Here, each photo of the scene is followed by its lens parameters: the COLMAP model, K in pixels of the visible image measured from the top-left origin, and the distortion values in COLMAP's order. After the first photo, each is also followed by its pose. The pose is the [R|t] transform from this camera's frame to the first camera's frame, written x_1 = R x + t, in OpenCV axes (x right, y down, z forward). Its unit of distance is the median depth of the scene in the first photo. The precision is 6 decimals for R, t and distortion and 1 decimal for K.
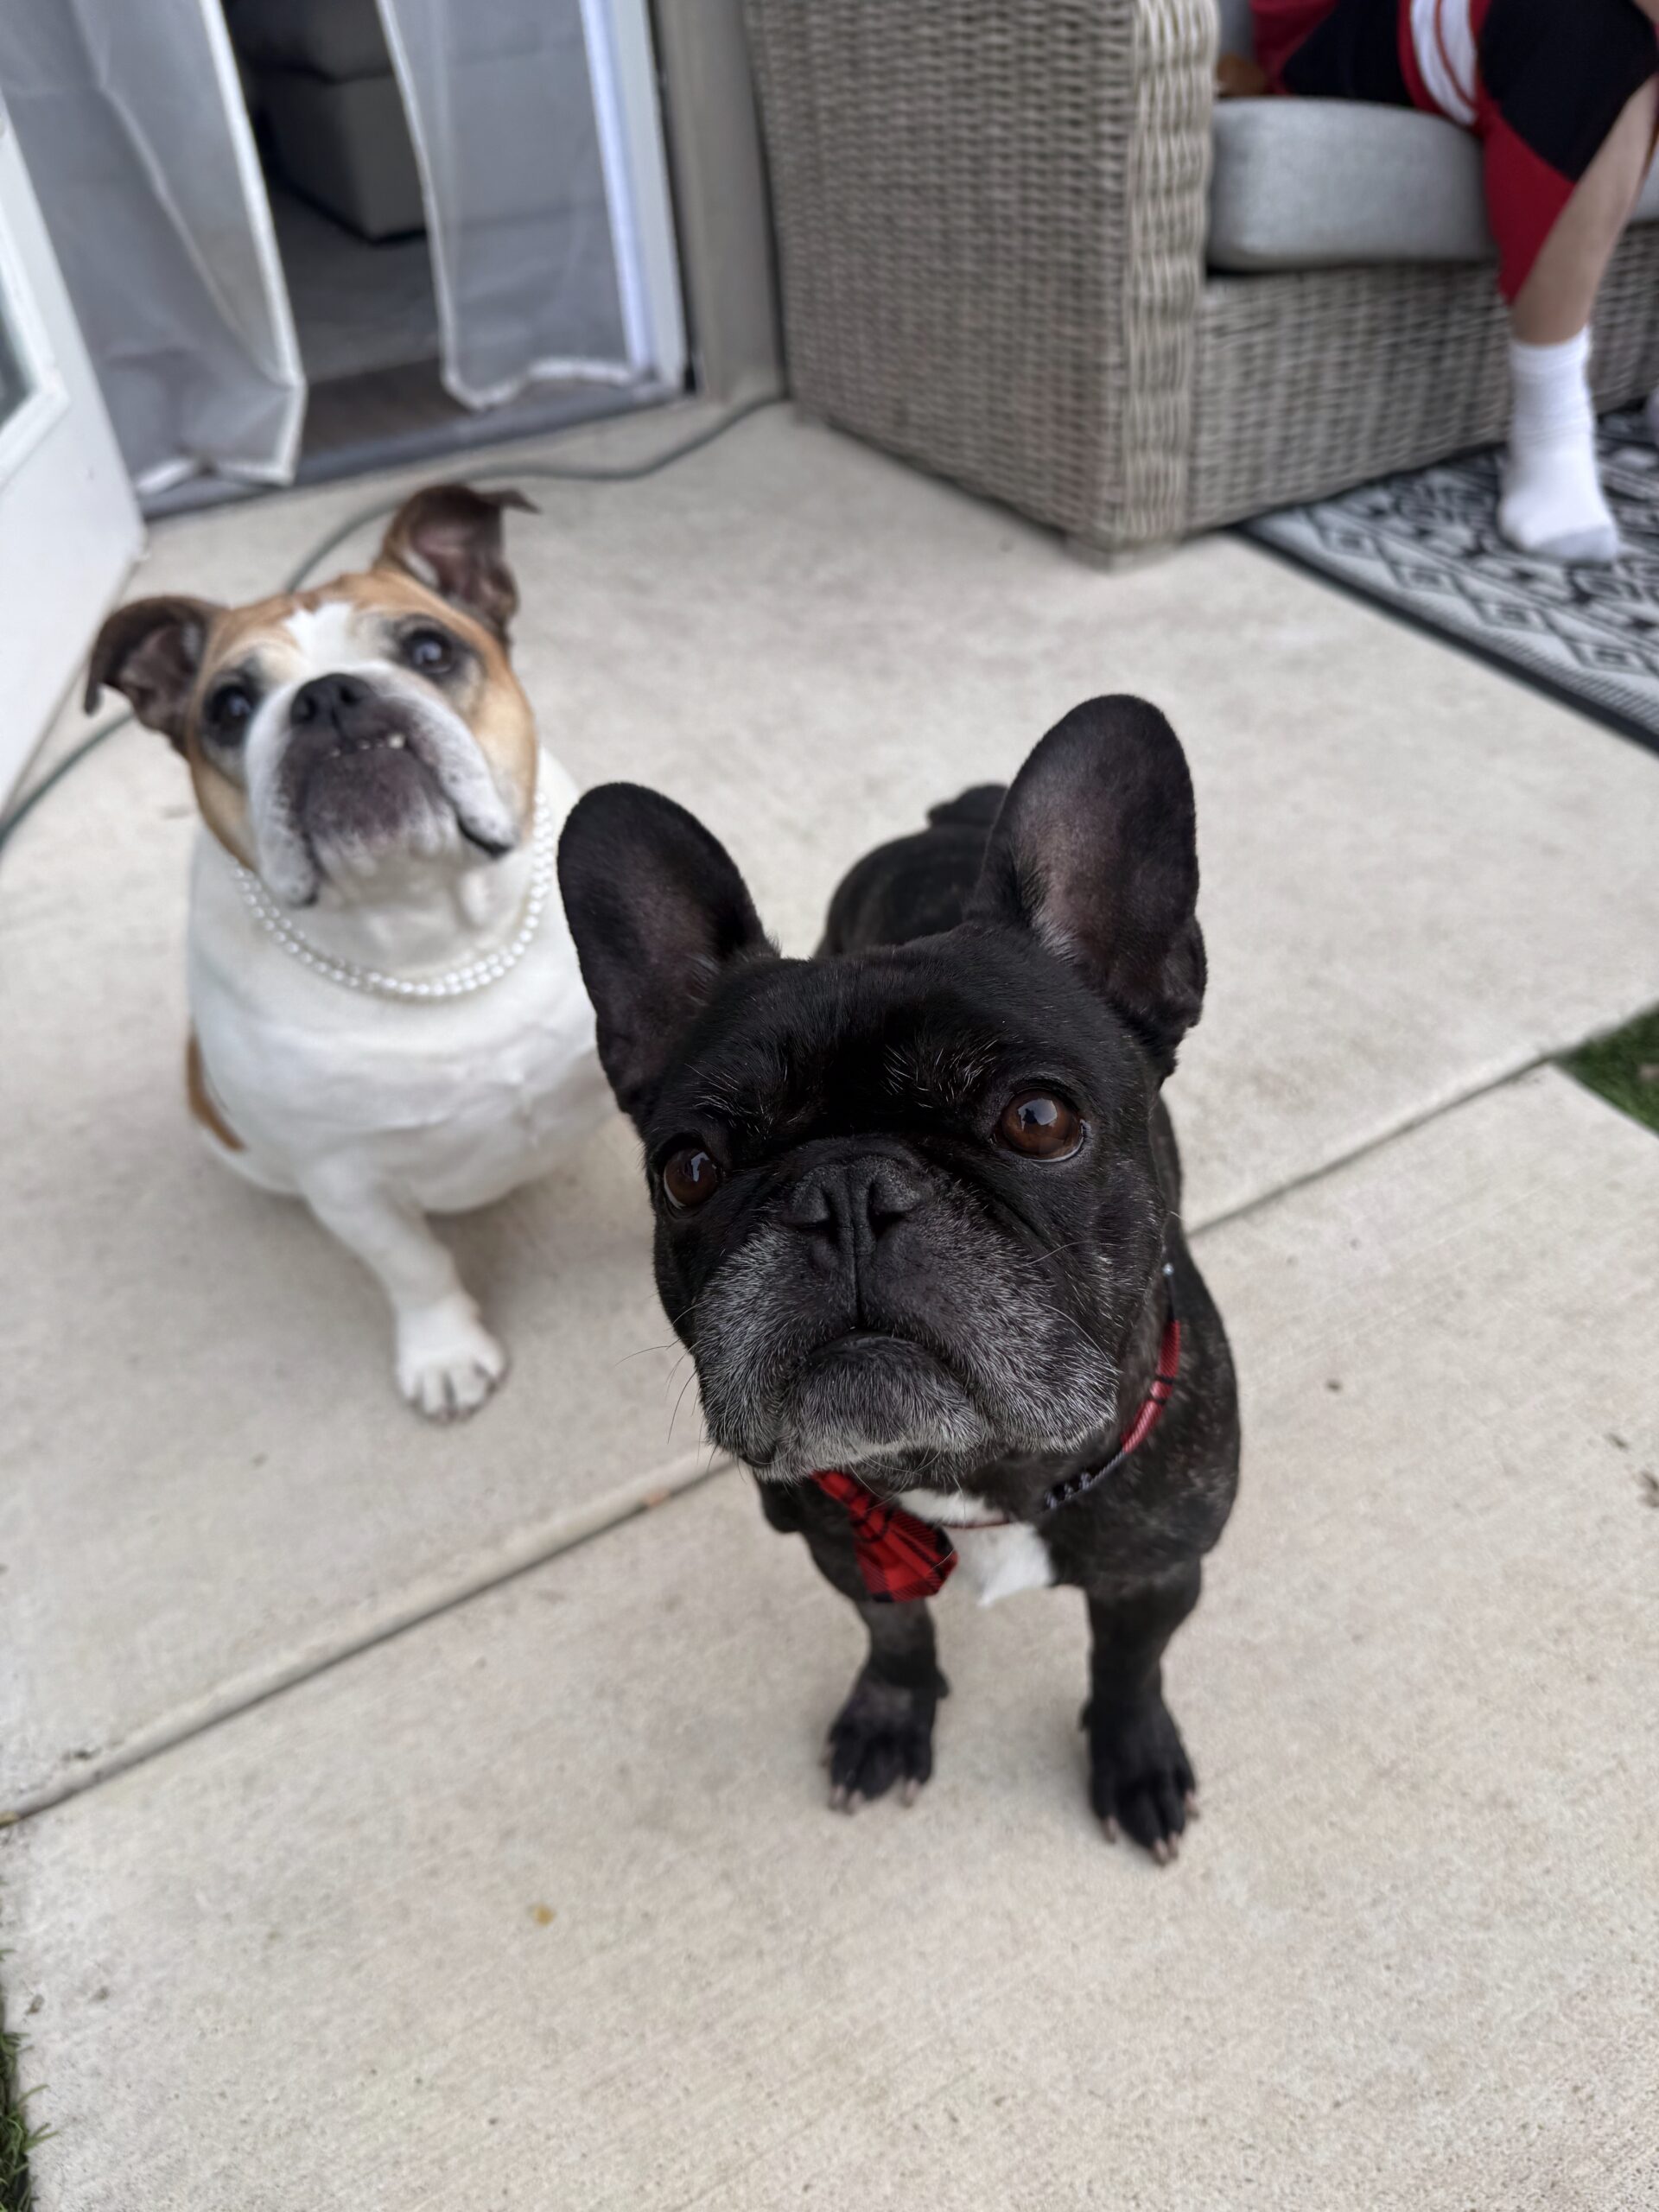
lens RADIAL K [[1627.8, 0, 831.7], [0, 1627.8, 1109.5], [0, 0, 1]] dist [-0.004700, -0.001606]
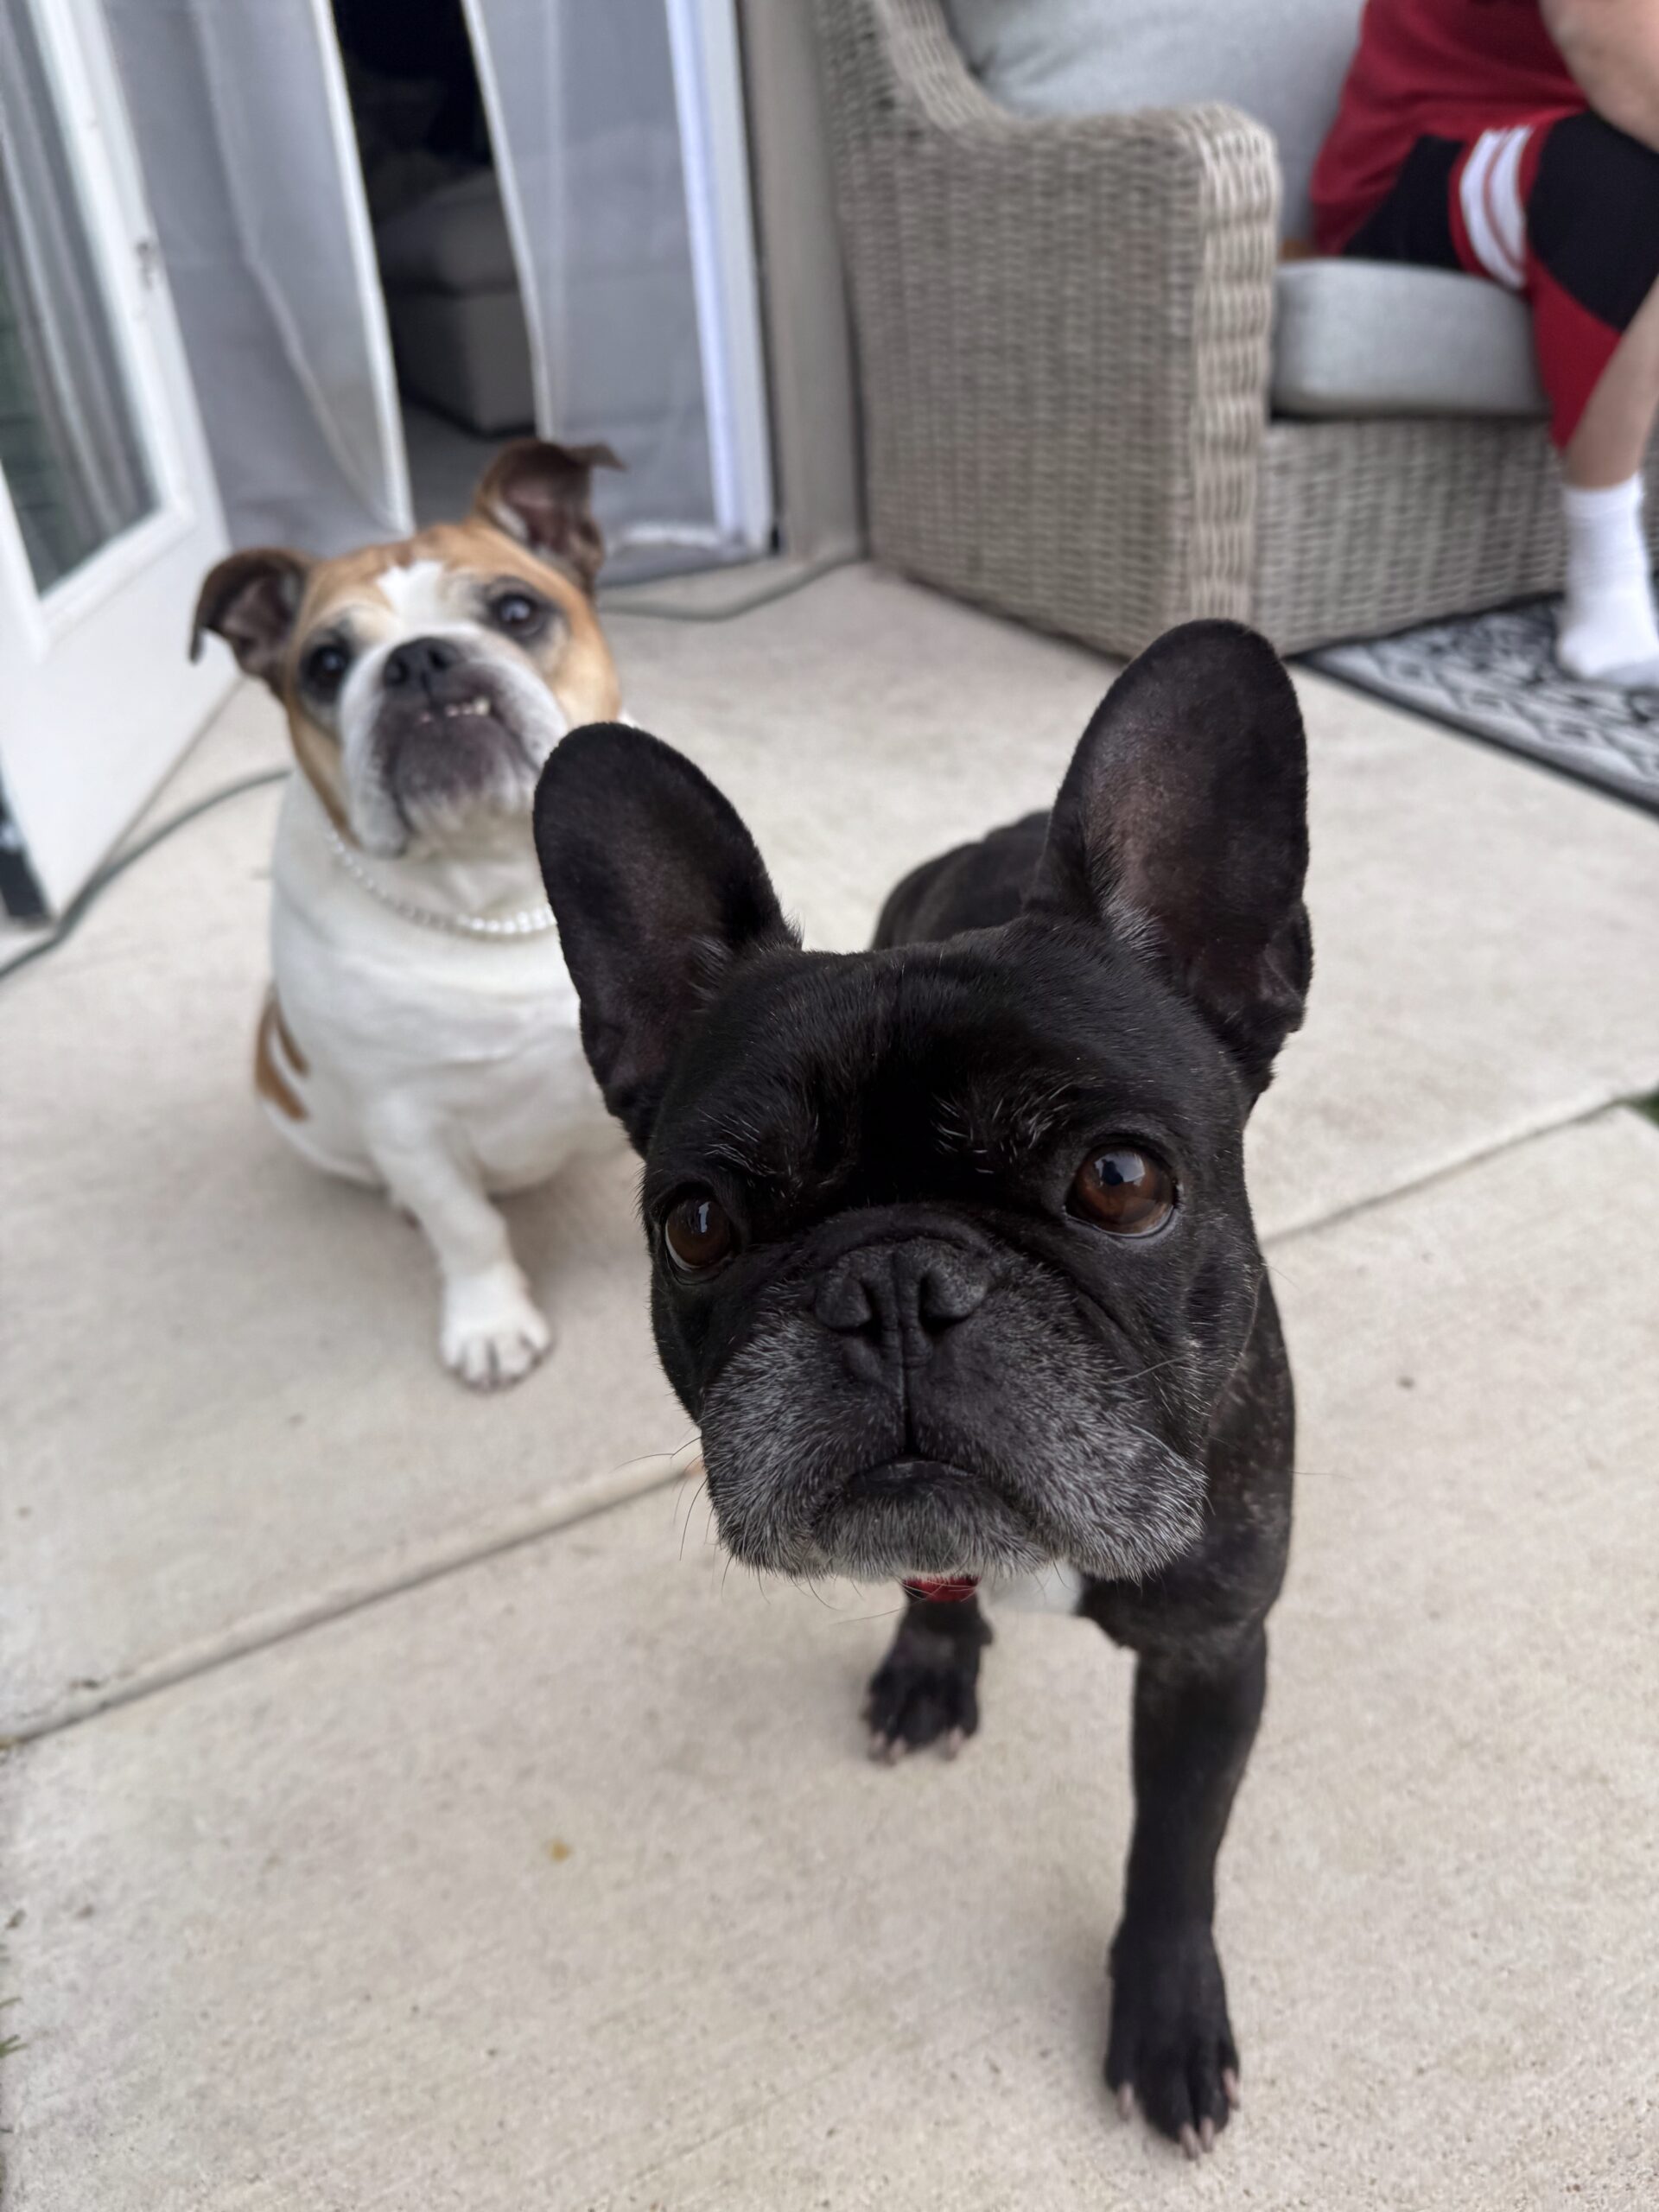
lens RADIAL K [[1631.3, 0, 837.2], [0, 1631.3, 1104.4], [0, 0, 1]] dist [-0.006178, -0.002100]
pose [[0.998933, 0.030300, -0.034857, 0.001704], [-0.034842, 0.989805, -0.138104, 0.161896], [0.030317, 0.139171, 0.989804, 0.015009]]
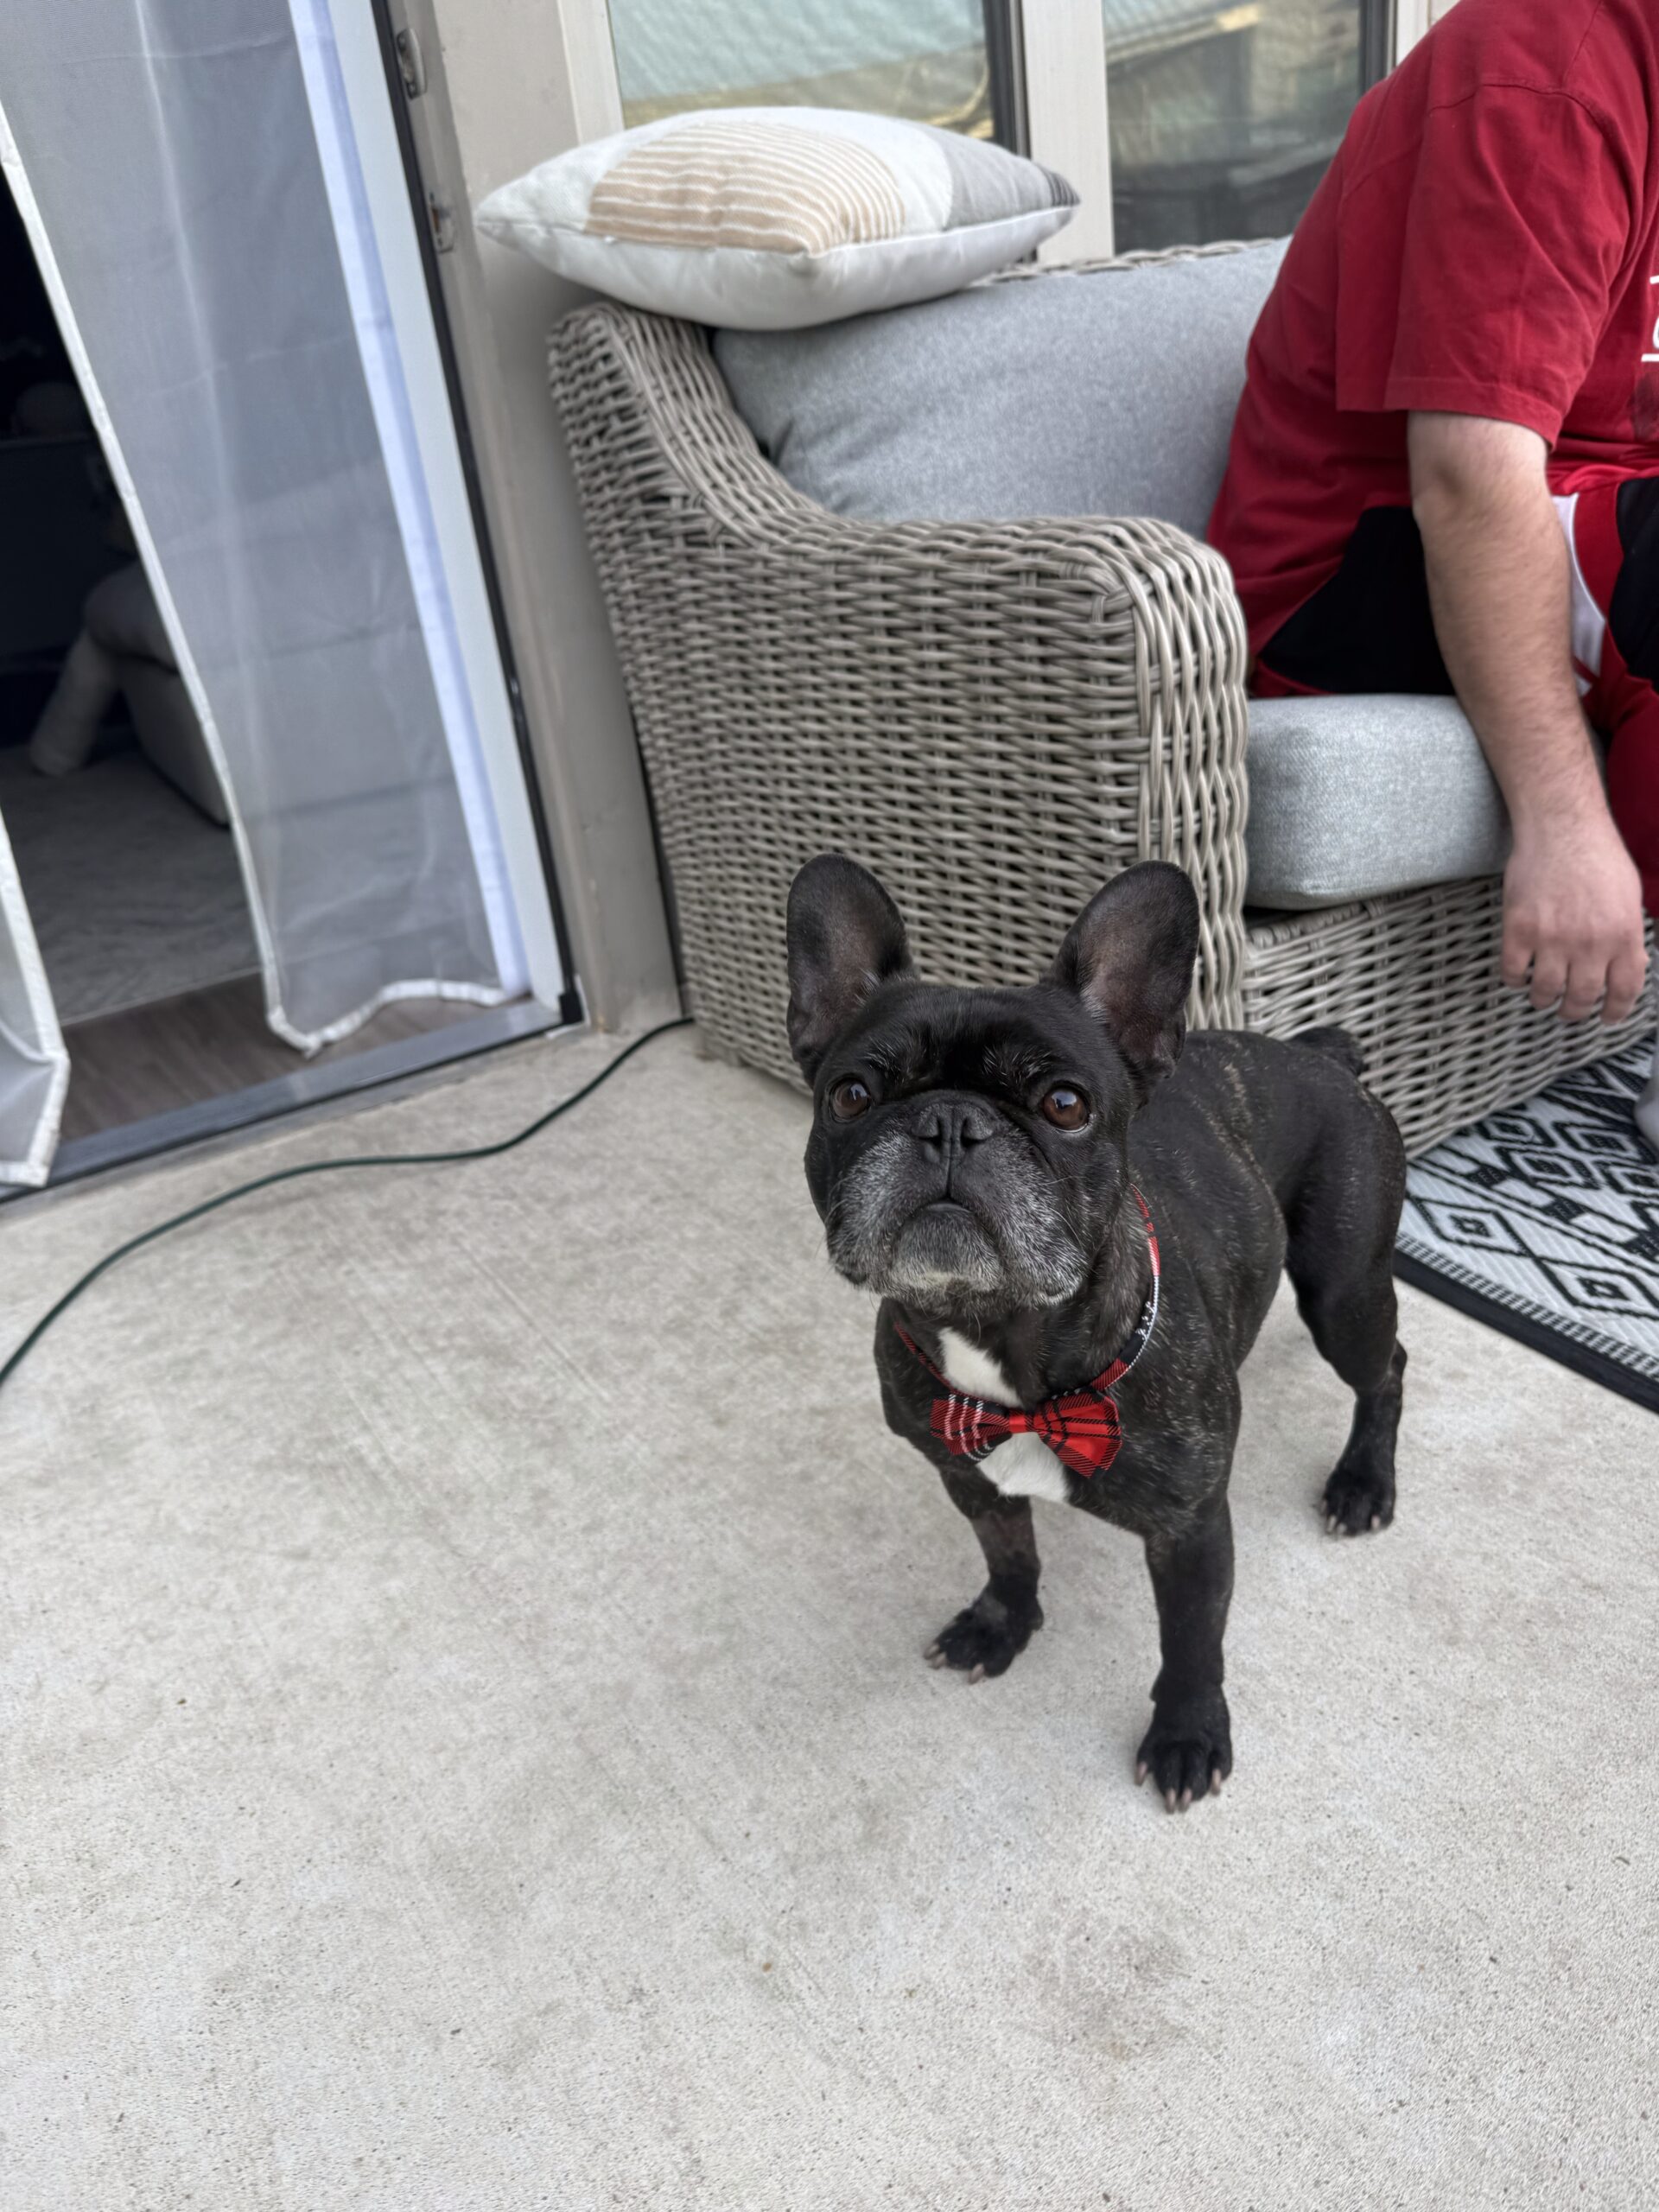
lens RADIAL K [[1551.7, 0, 828.3], [0, 1551.7, 1109.1], [0, 0, 1]] dist [0.064884, -0.000717]
pose [[0.996091, -0.071091, 0.052423, -0.002500], [0.081959, 0.965179, -0.248421, -0.532311], [-0.032937, 0.251746, 0.967233, 0.670610]]
